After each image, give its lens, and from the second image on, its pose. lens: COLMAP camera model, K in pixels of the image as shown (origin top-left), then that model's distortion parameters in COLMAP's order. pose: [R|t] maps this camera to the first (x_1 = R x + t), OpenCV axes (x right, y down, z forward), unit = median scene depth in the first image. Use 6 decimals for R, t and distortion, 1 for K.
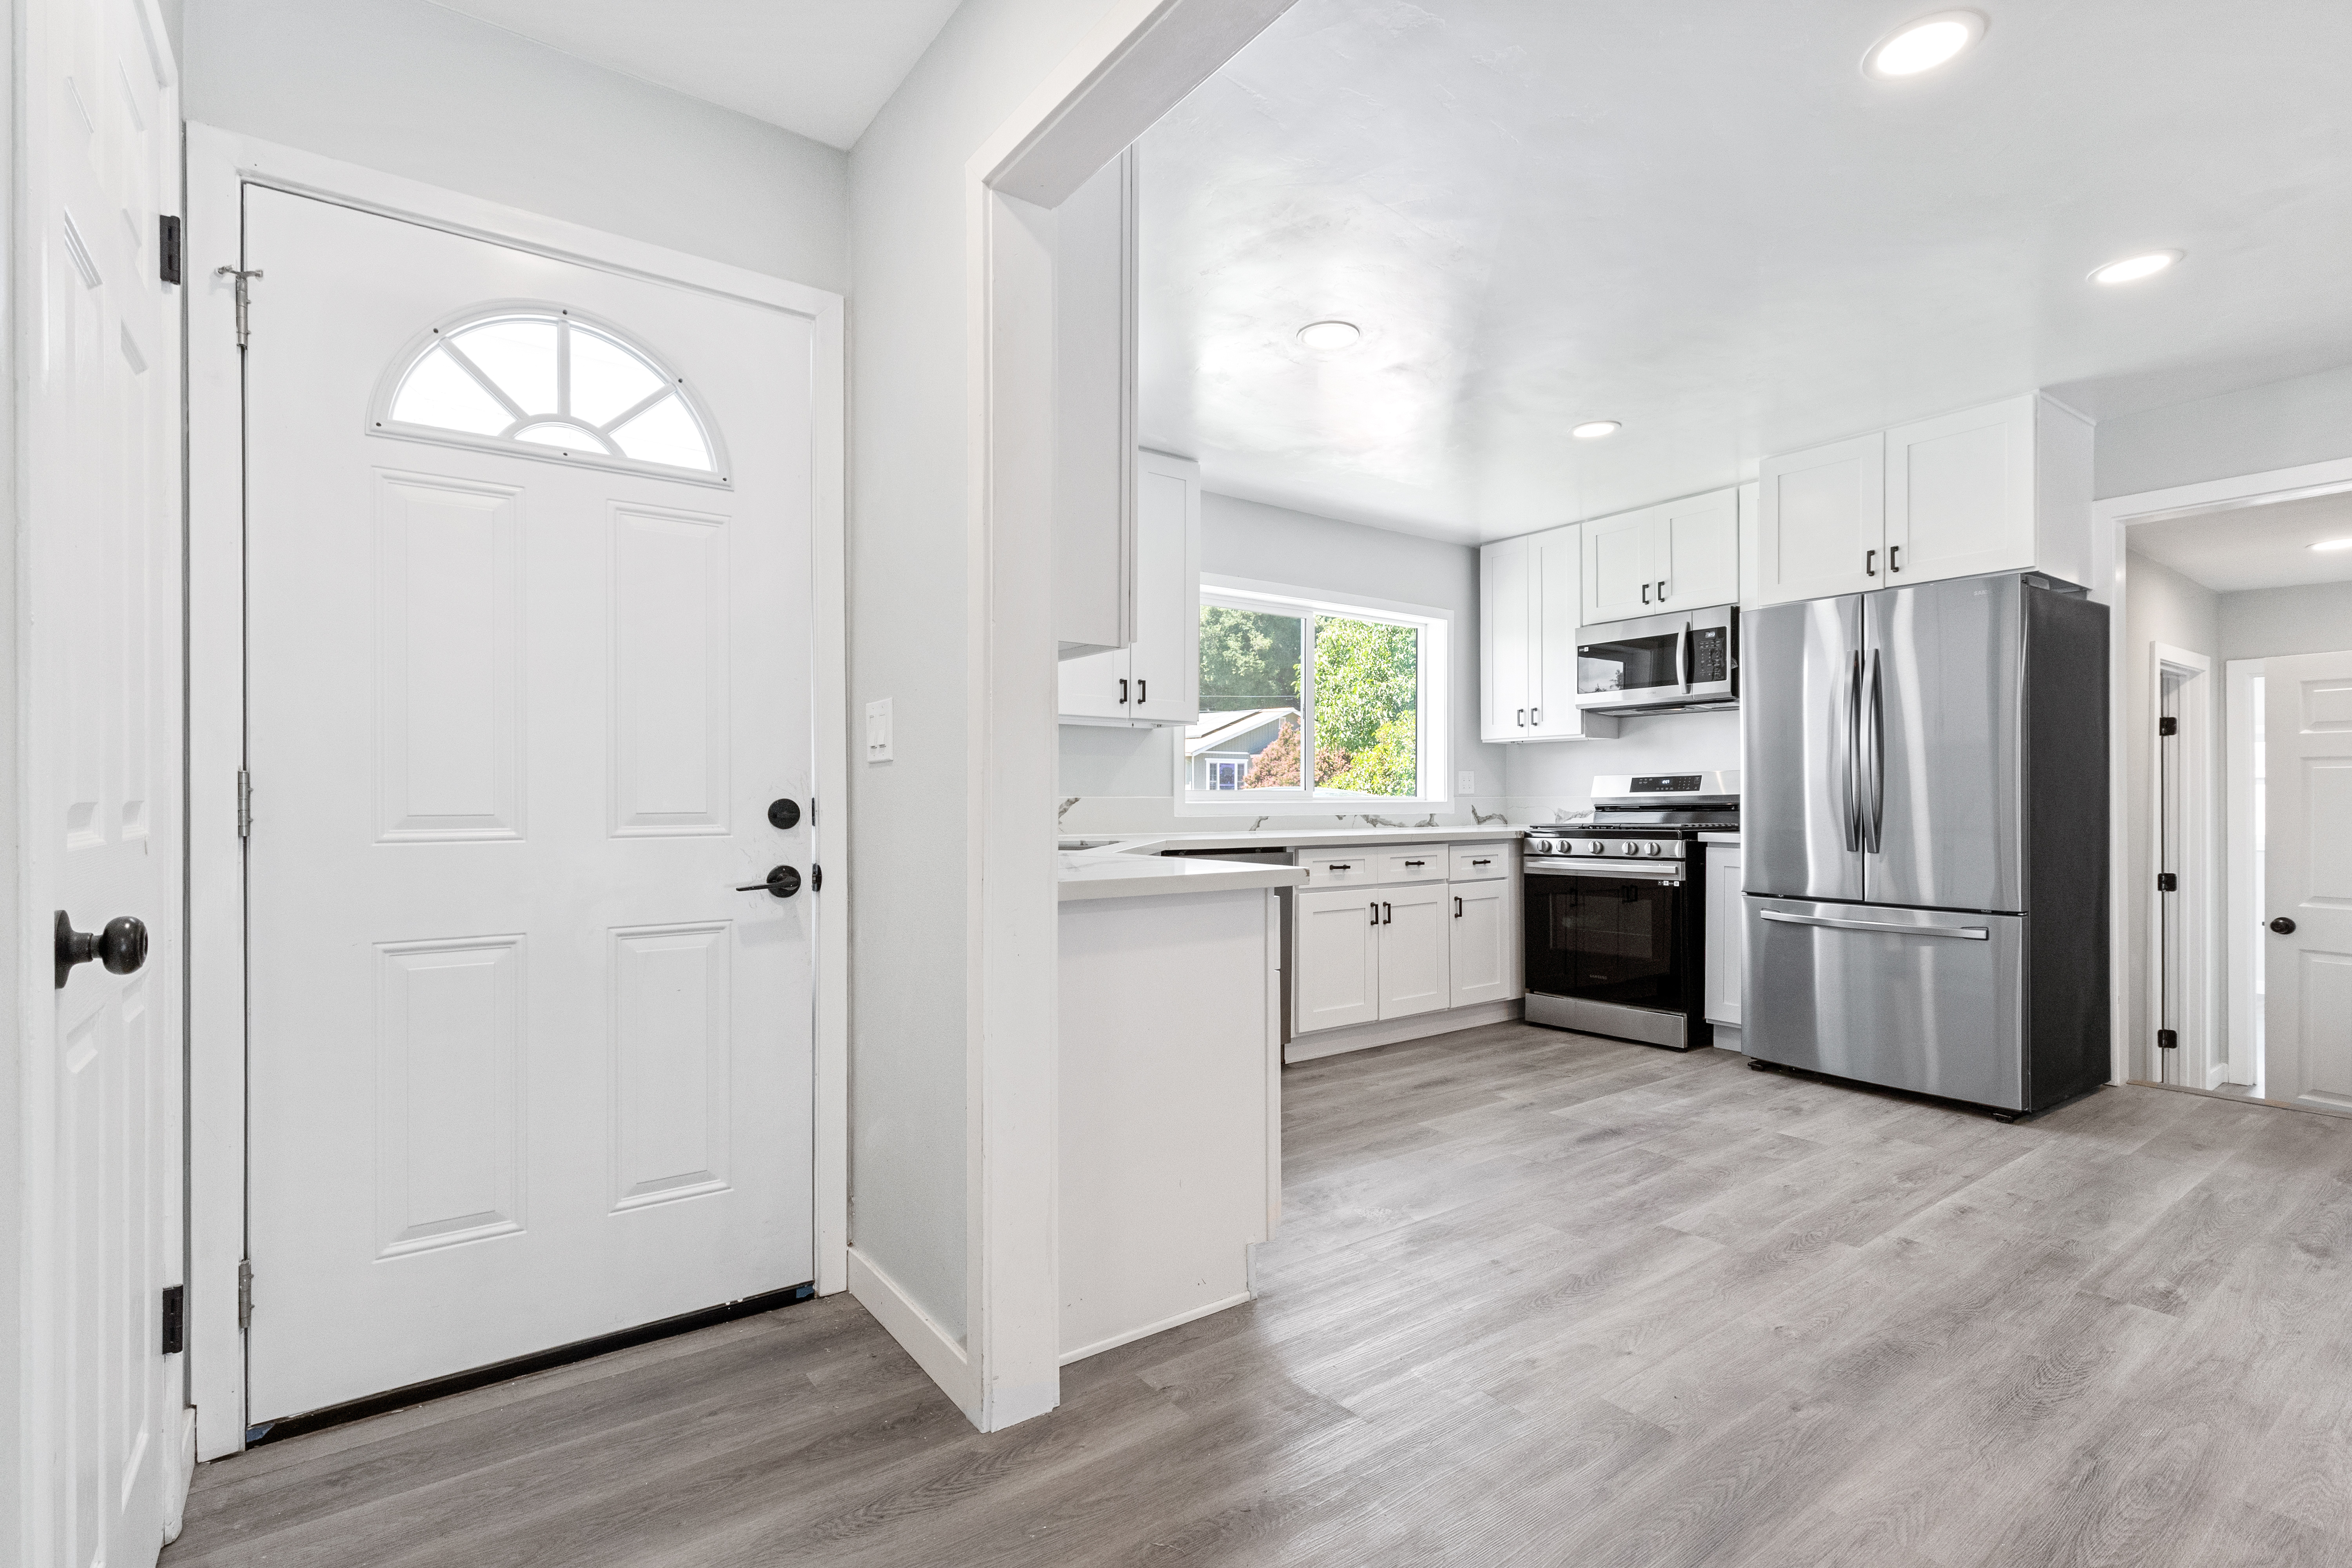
lens RADIAL K [[1102.8, 0, 1126.4], [0, 1102.8, 794.6], [0, 0, 1]] dist [-0.000687, 0.000423]
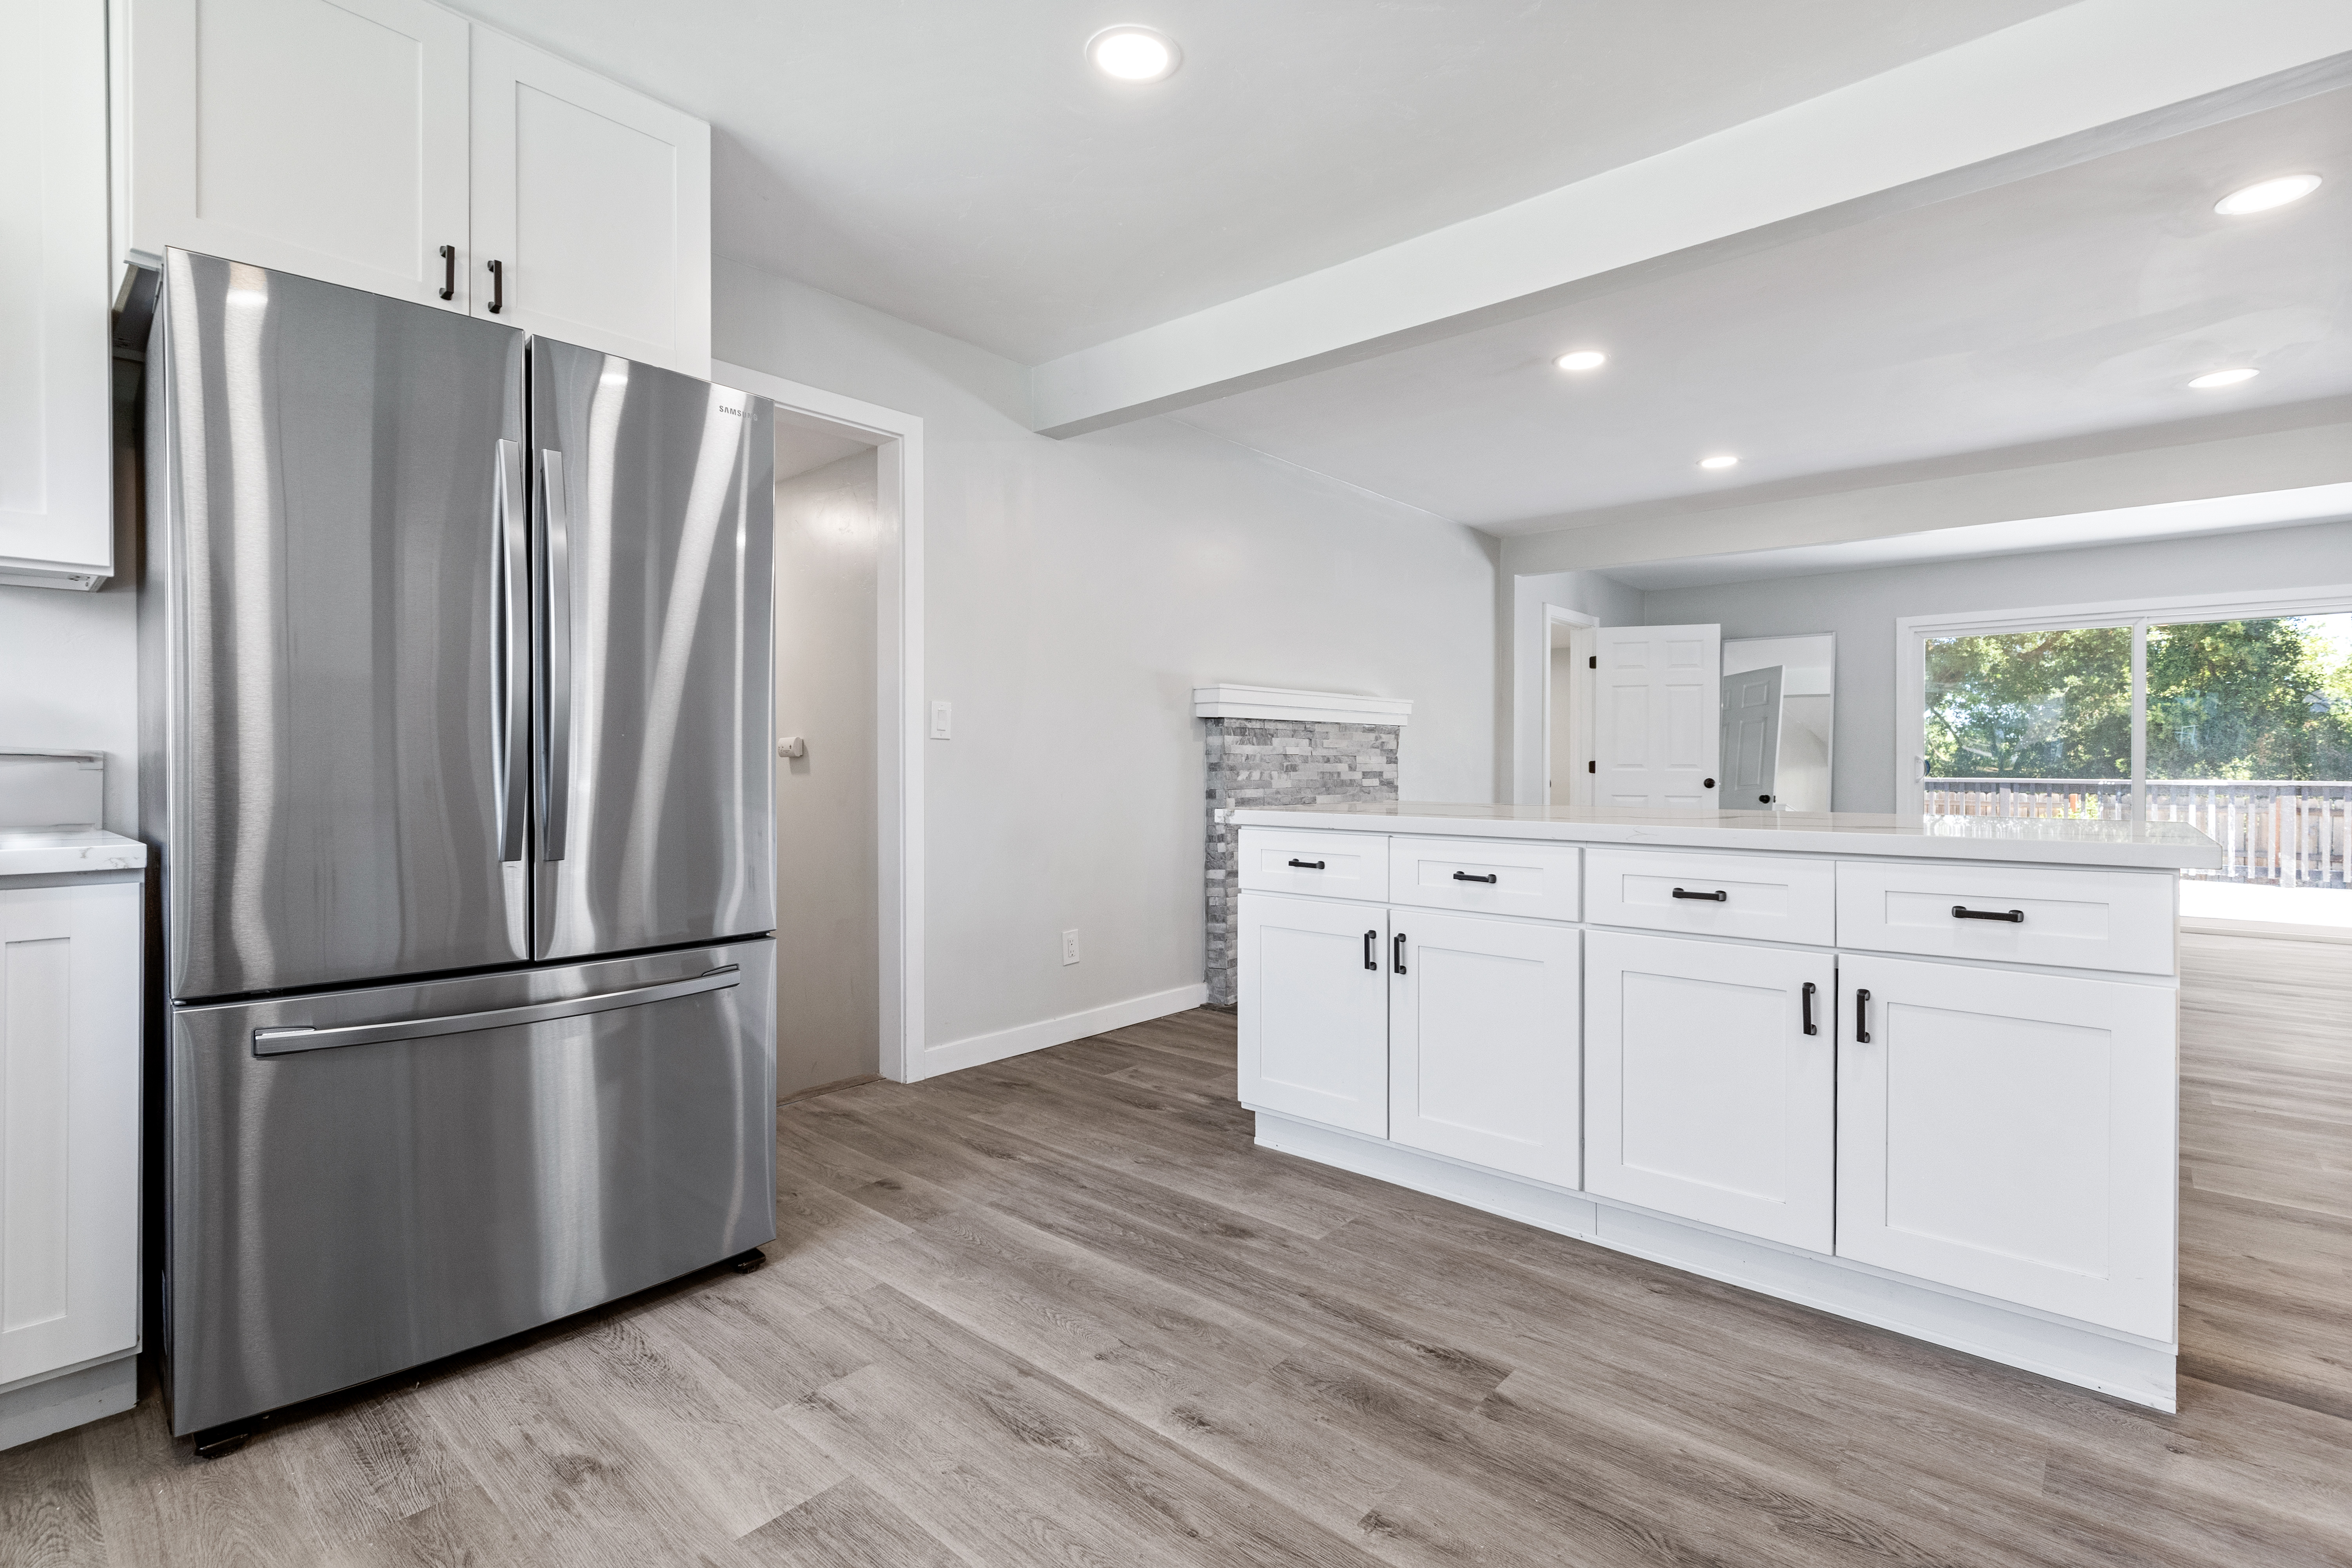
lens RADIAL K [[1082.6, 0, 1230.5], [0, 1082.6, 782.8], [0, 0, 1]] dist [0.015608, -0.003928]
pose [[-0.250031, -0.013490, 0.968144, 0.123688], [-0.002568, 0.999909, 0.013270, 0.009794], [-0.968234, 0.000832, -0.250043, 0.819714]]
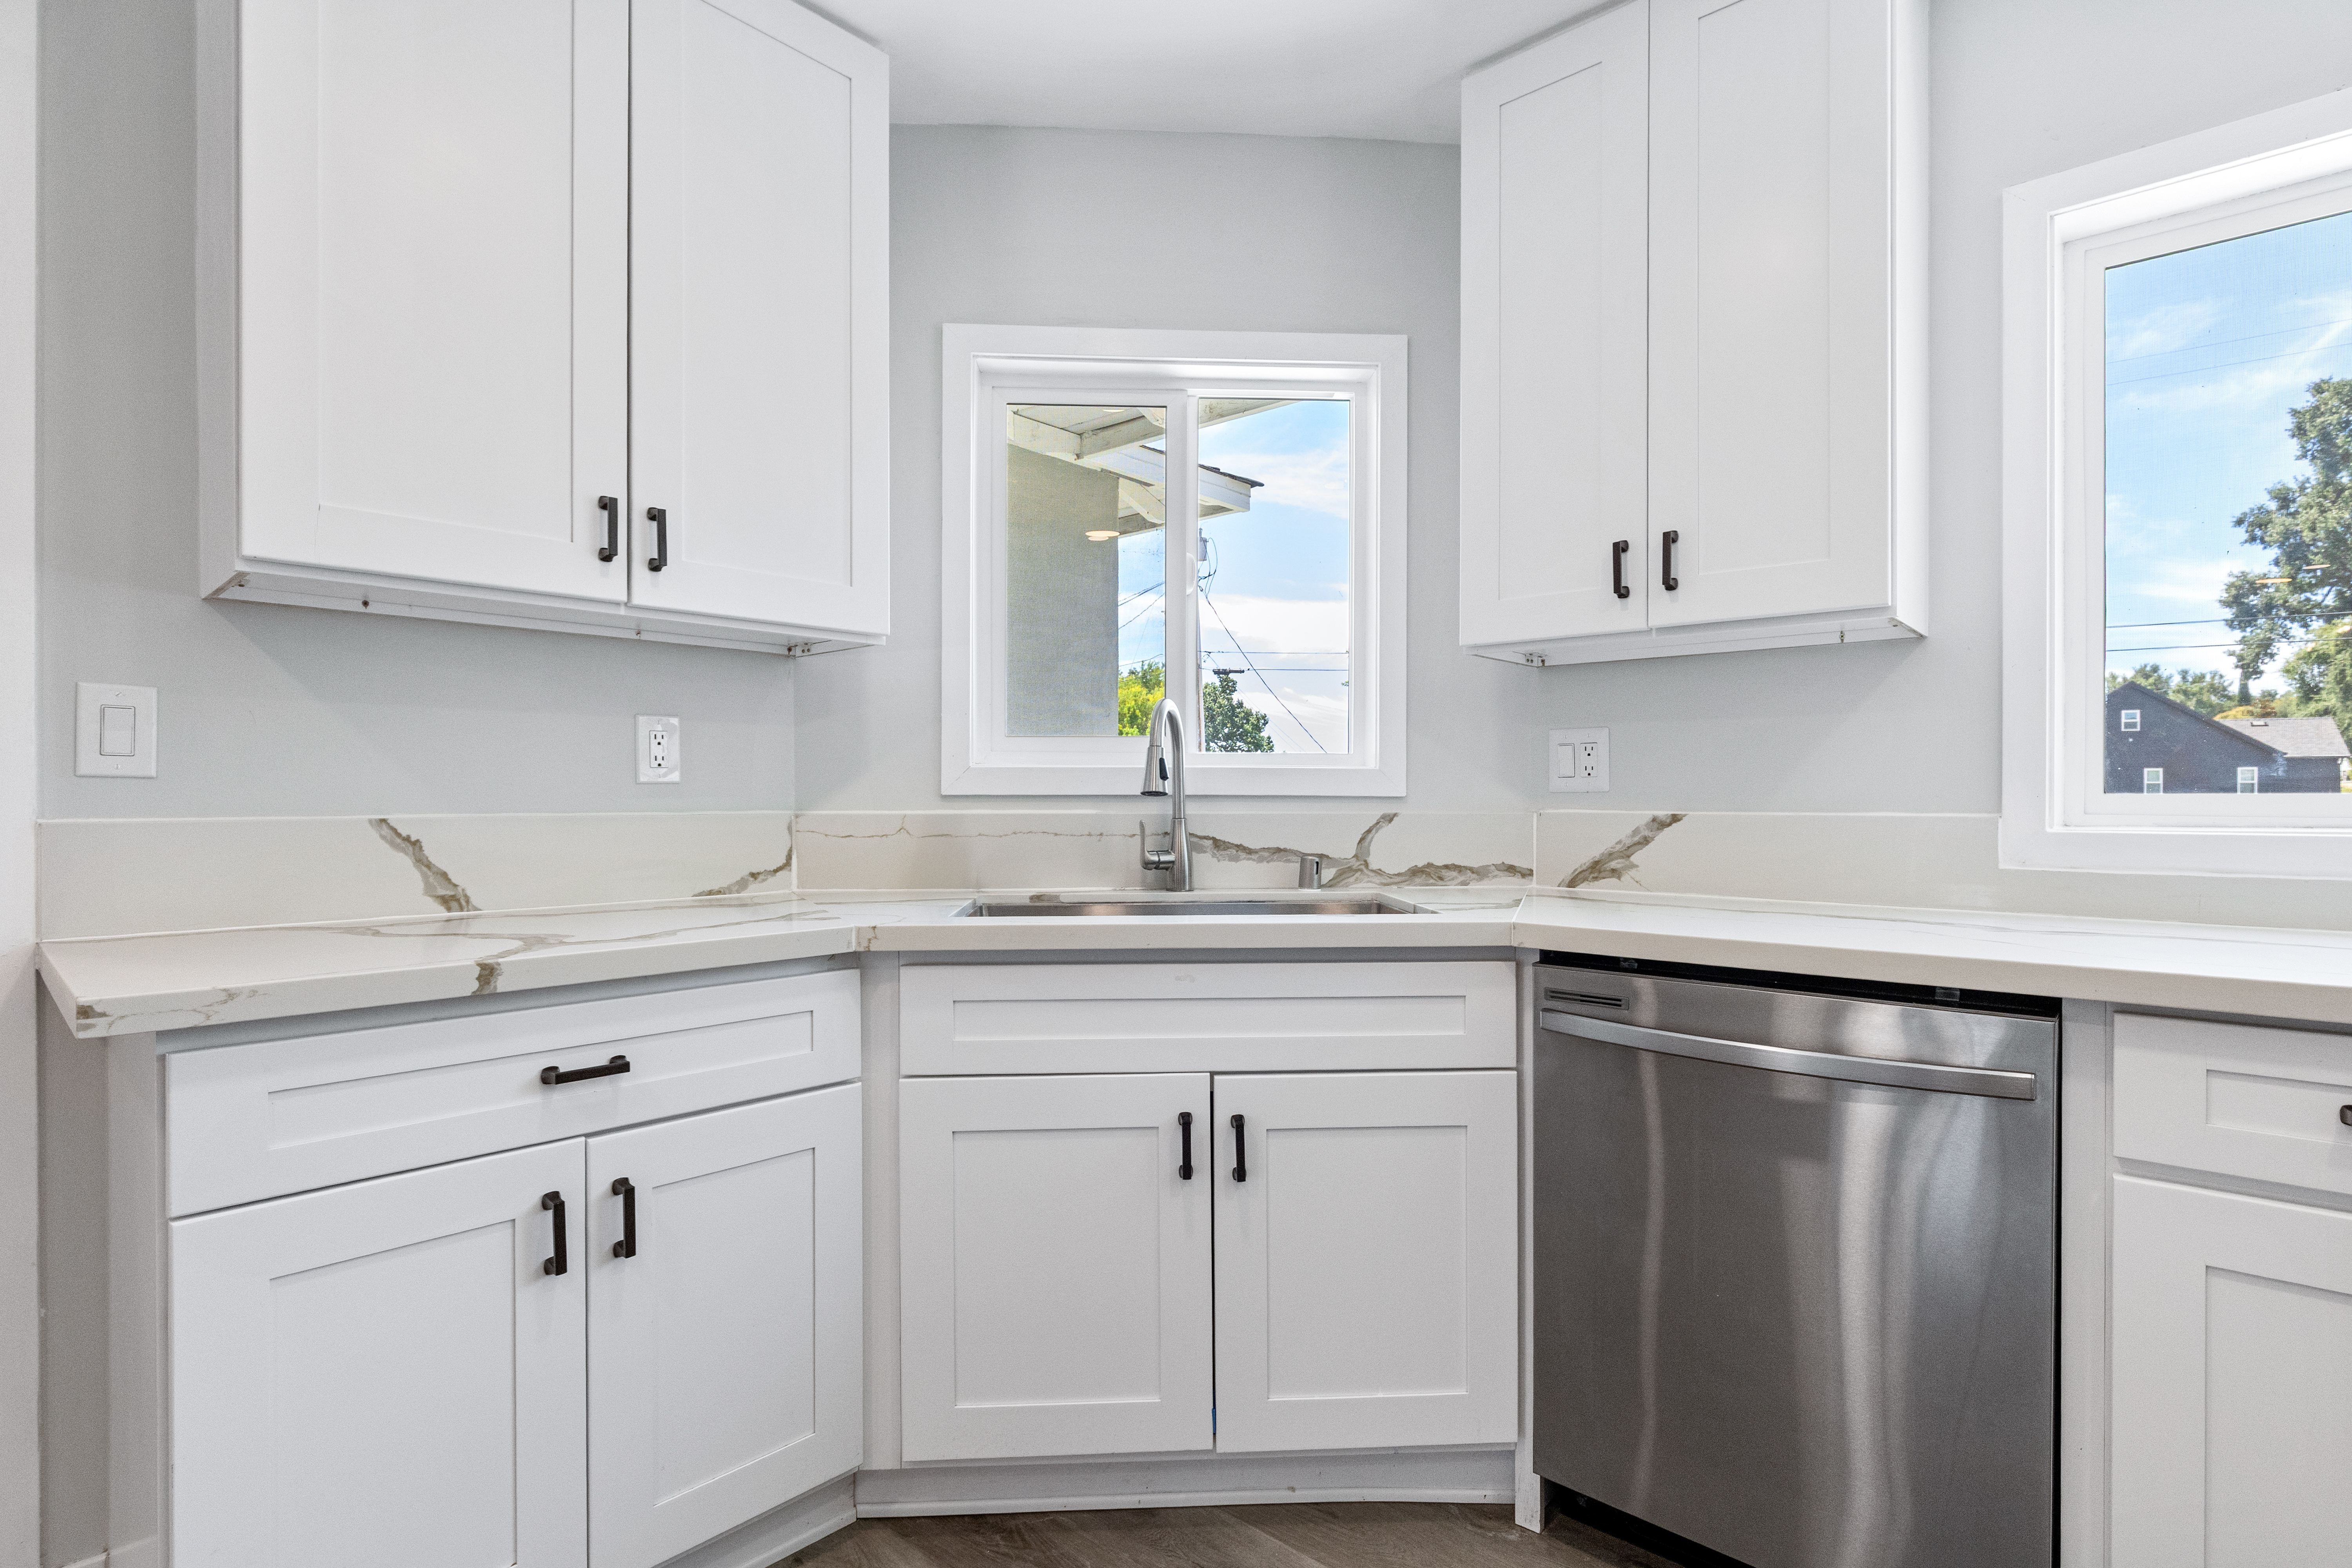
lens RADIAL K [[1141.1, 0, 1210.6], [0, 1141.1, 793.1], [0, 0, 1]] dist [-0.016698, 0.001830]
pose [[0.238029, -0.004059, -0.971249, 0.406570], [0.002615, 0.999990, -0.003538, -0.005400], [0.971254, -0.001698, 0.238038, 0.770041]]
